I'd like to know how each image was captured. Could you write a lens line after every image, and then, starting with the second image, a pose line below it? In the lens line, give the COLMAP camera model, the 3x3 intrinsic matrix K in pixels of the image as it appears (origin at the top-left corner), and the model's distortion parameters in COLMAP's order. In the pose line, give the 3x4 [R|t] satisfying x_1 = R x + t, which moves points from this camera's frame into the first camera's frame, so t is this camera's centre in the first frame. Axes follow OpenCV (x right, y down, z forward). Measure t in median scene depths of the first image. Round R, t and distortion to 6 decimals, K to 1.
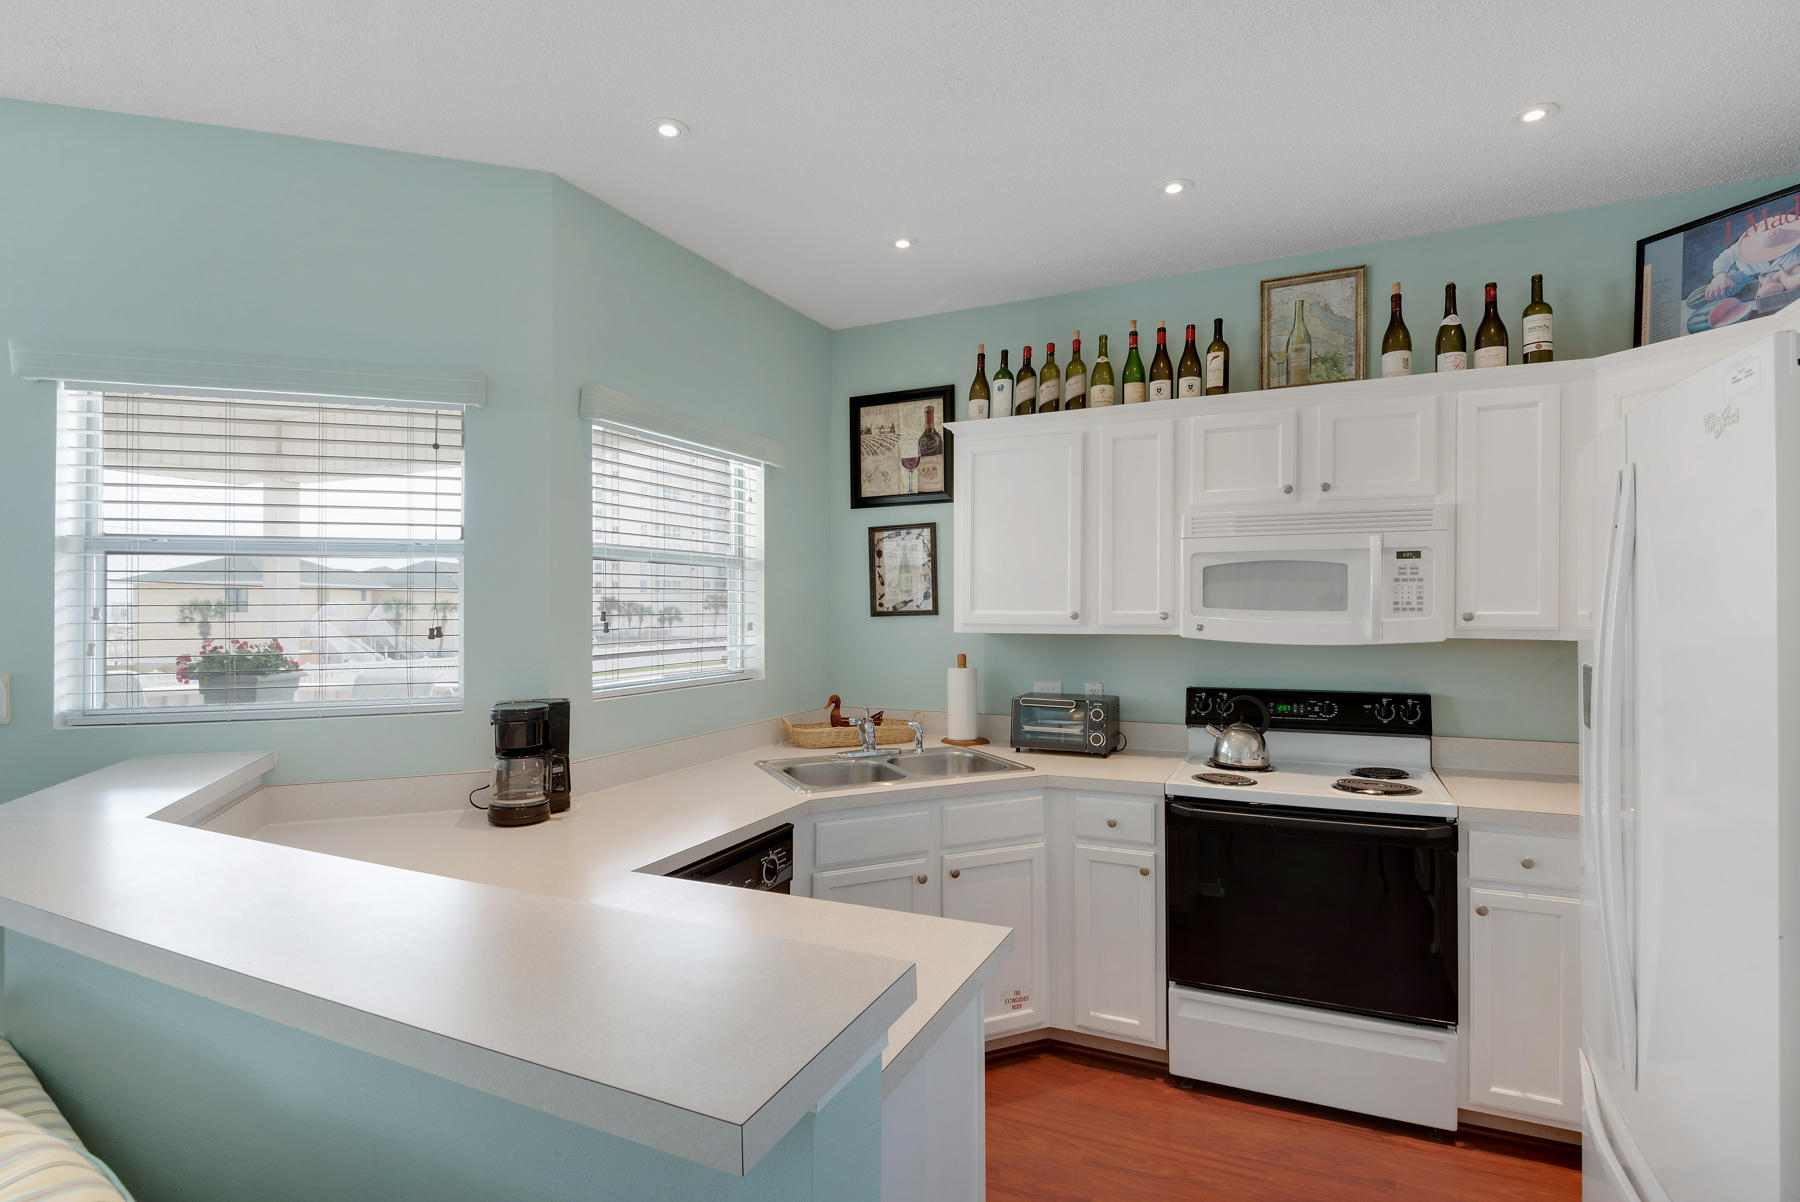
lens RADIAL K [[883.3, 0, 893.8], [0, 883.3, 607.2], [0, 0, 1]] dist [0.016697, -0.016616]
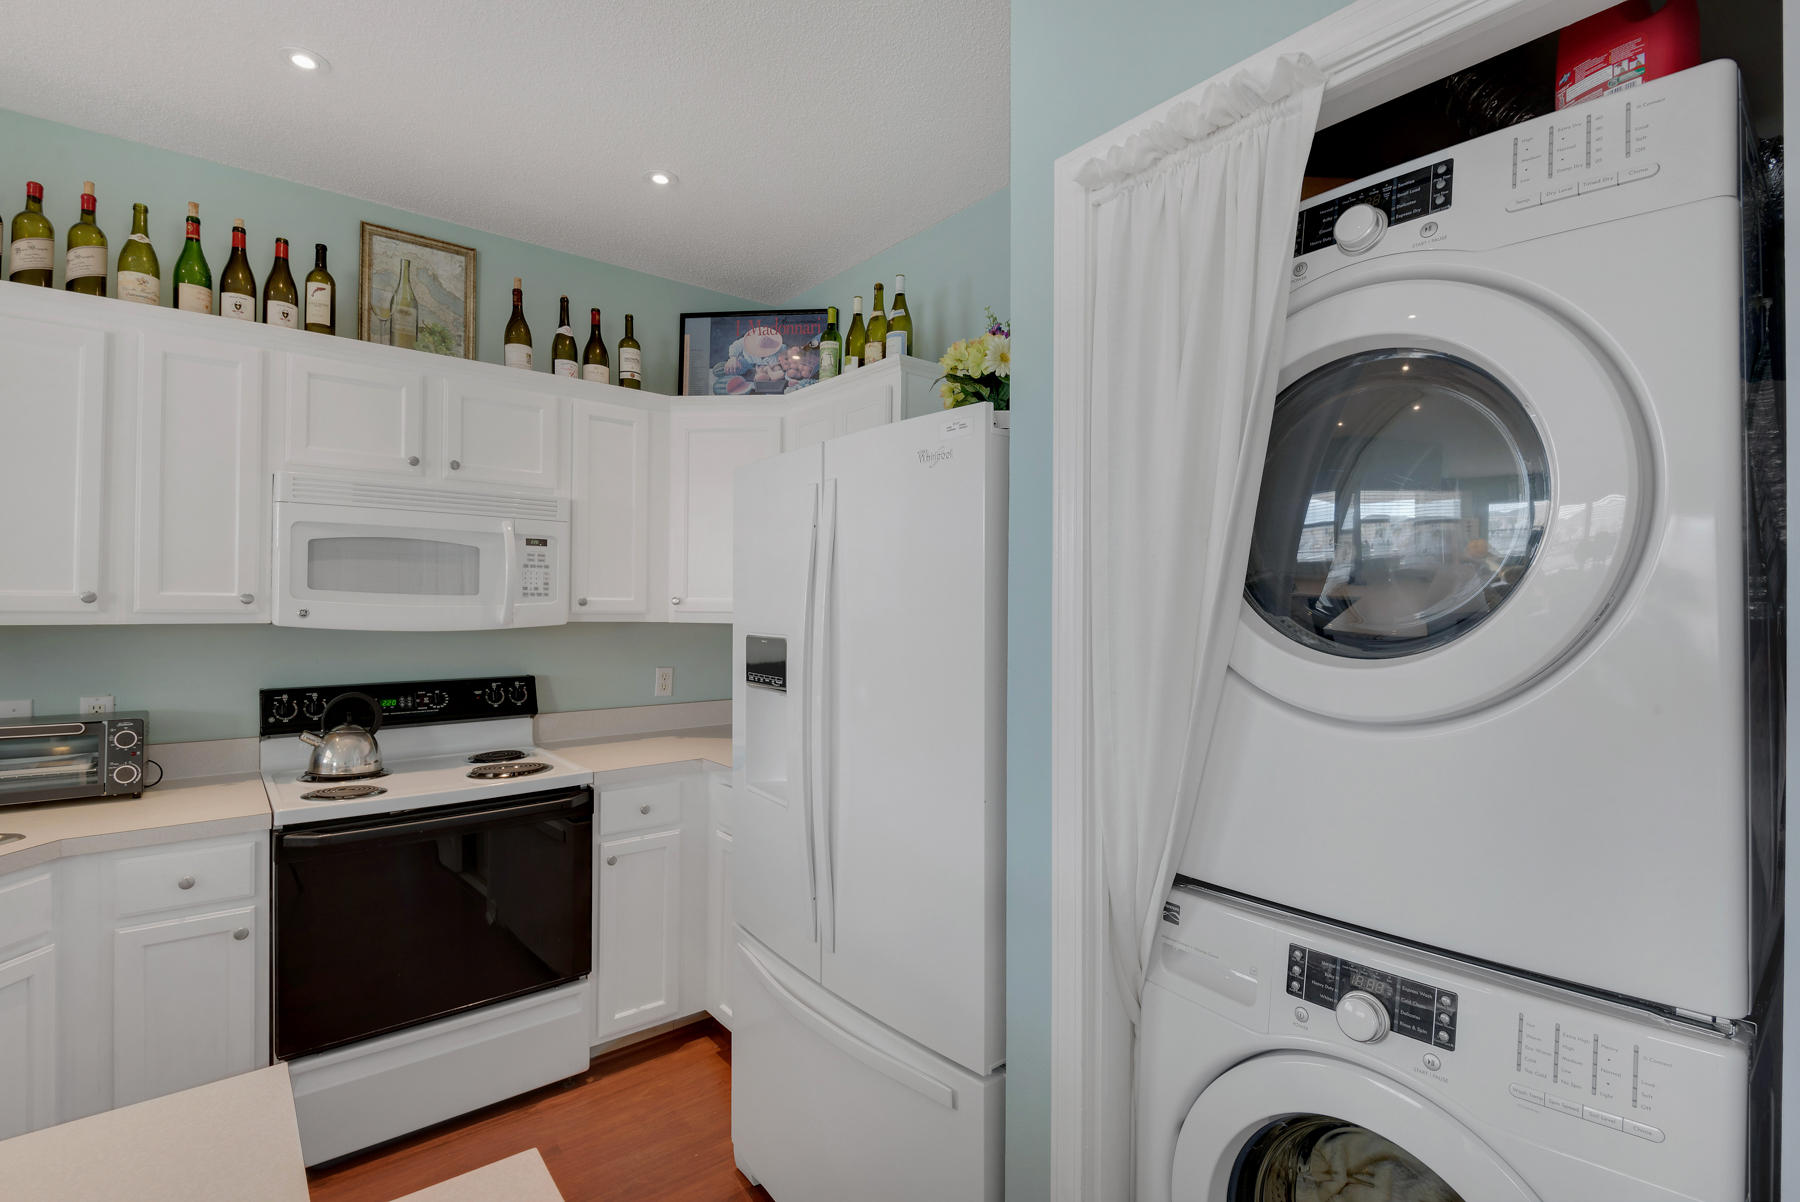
lens RADIAL K [[834.0, 0, 905.4], [0, 834.0, 603.0], [0, 0, 1]] dist [0.015489, -0.017095]
pose [[0.417911, 0.009405, 0.908439, -0.120880], [-0.007241, 0.999949, -0.007021, 0.014873], [-0.908459, -0.003644, 0.417958, 0.173898]]
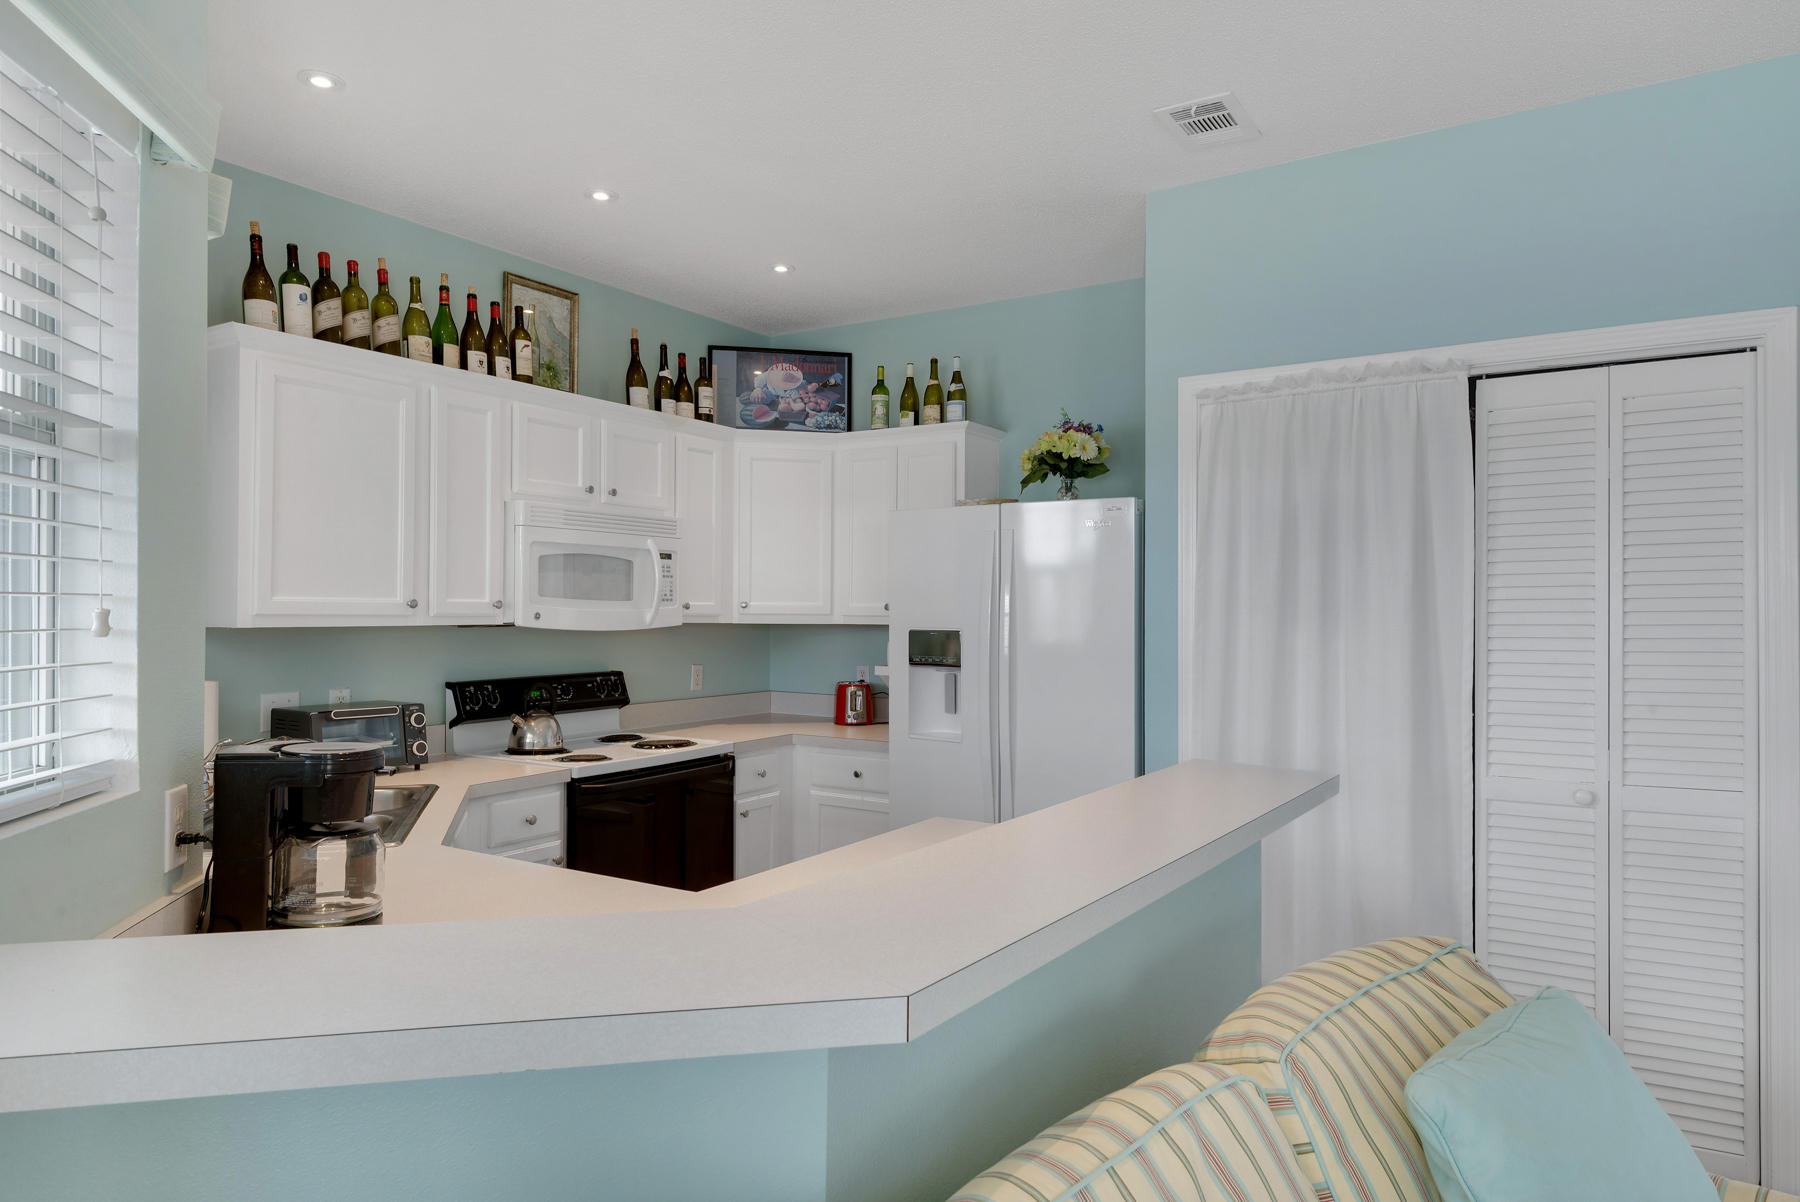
lens RADIAL K [[1128.5, 0, 900.0], [0, 1128.5, 601.0], [0, 0, 1]] dist [0.032085, -0.000380]
pose [[0.116314, 0.009176, 0.993170, -0.874523], [-0.007203, 0.999939, -0.008395, 0.013496], [-0.993186, -0.006177, 0.116373, 0.440710]]
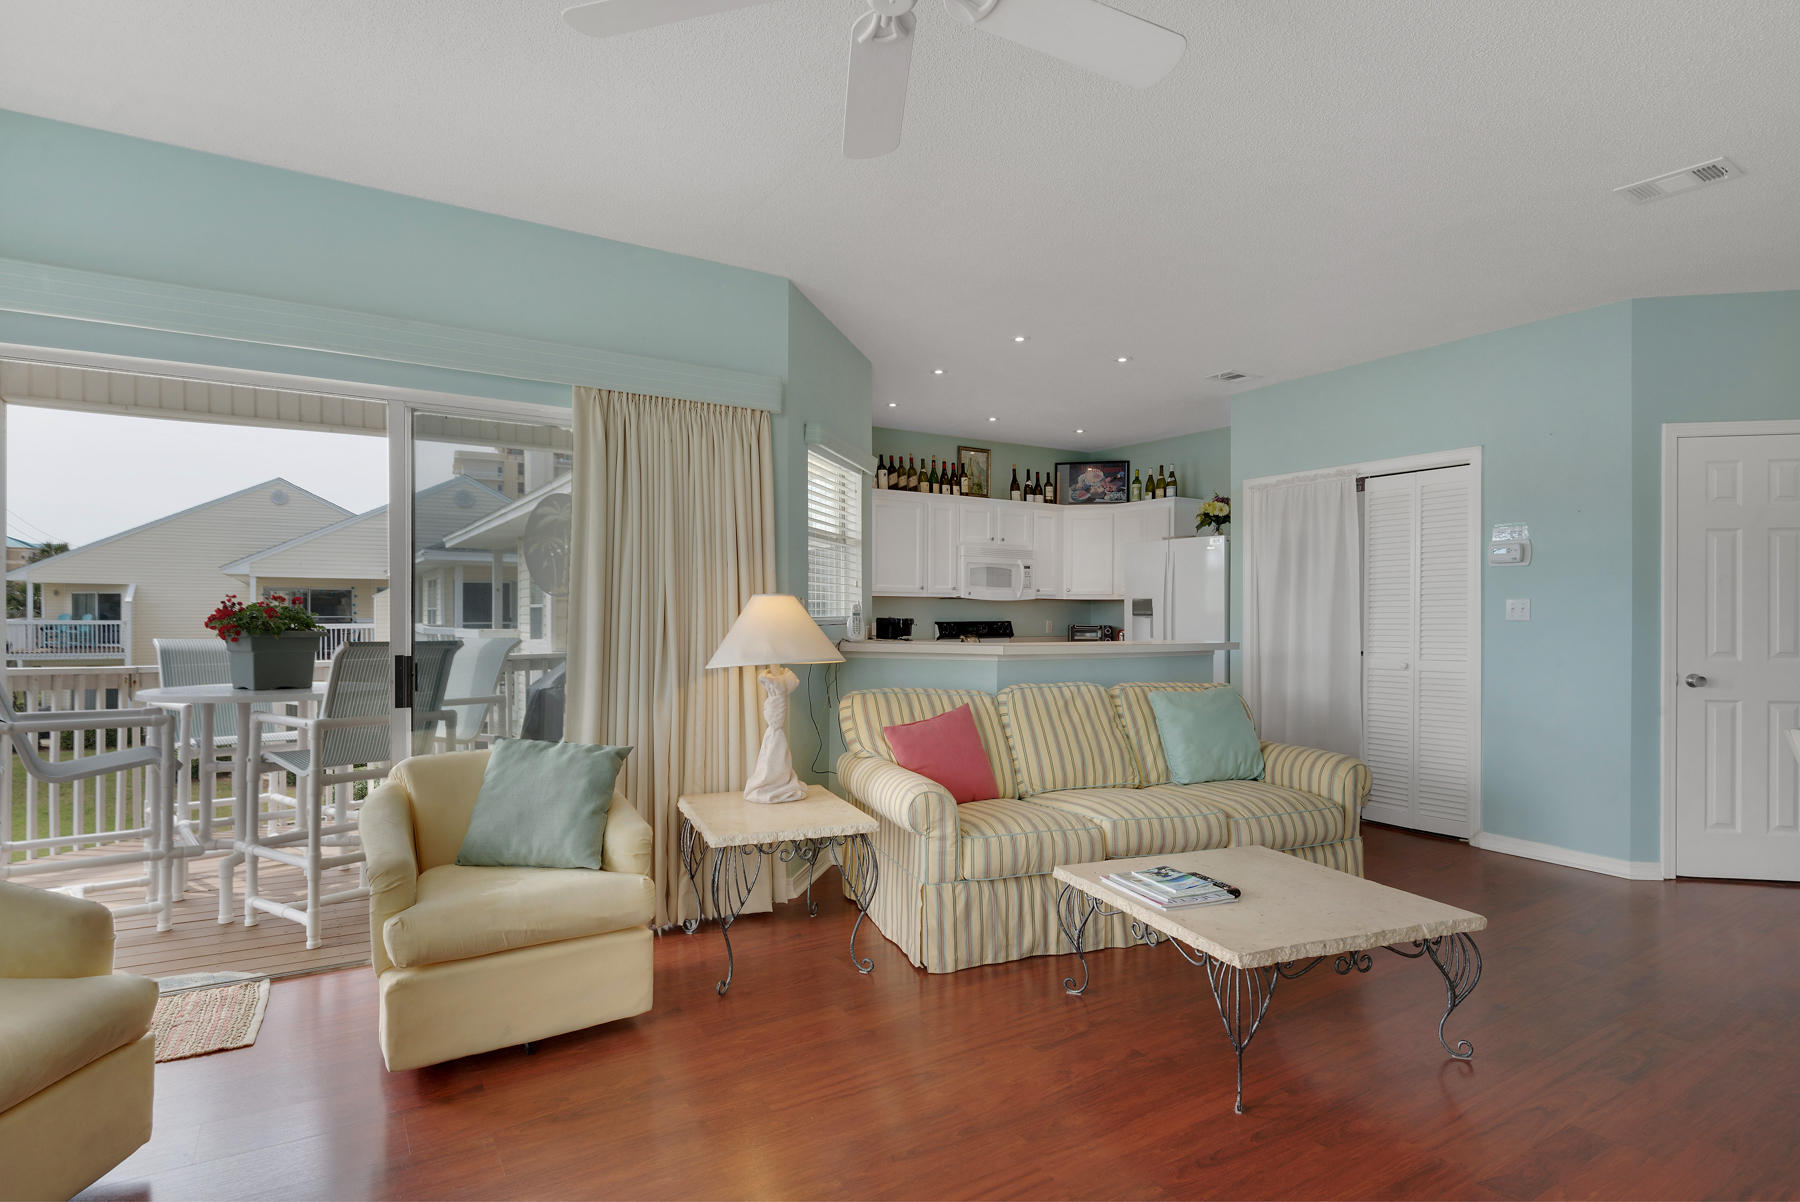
lens RADIAL K [[921.5, 0, 898.3], [0, 921.5, 610.6], [0, 0, 1]] dist [0.043183, 0.000006]
pose [[0.526111, 0.003852, 0.850407, -1.870428], [-0.006181, 0.999981, -0.000706, 0.071652], [-0.850394, -0.004885, 0.526124, -0.150204]]
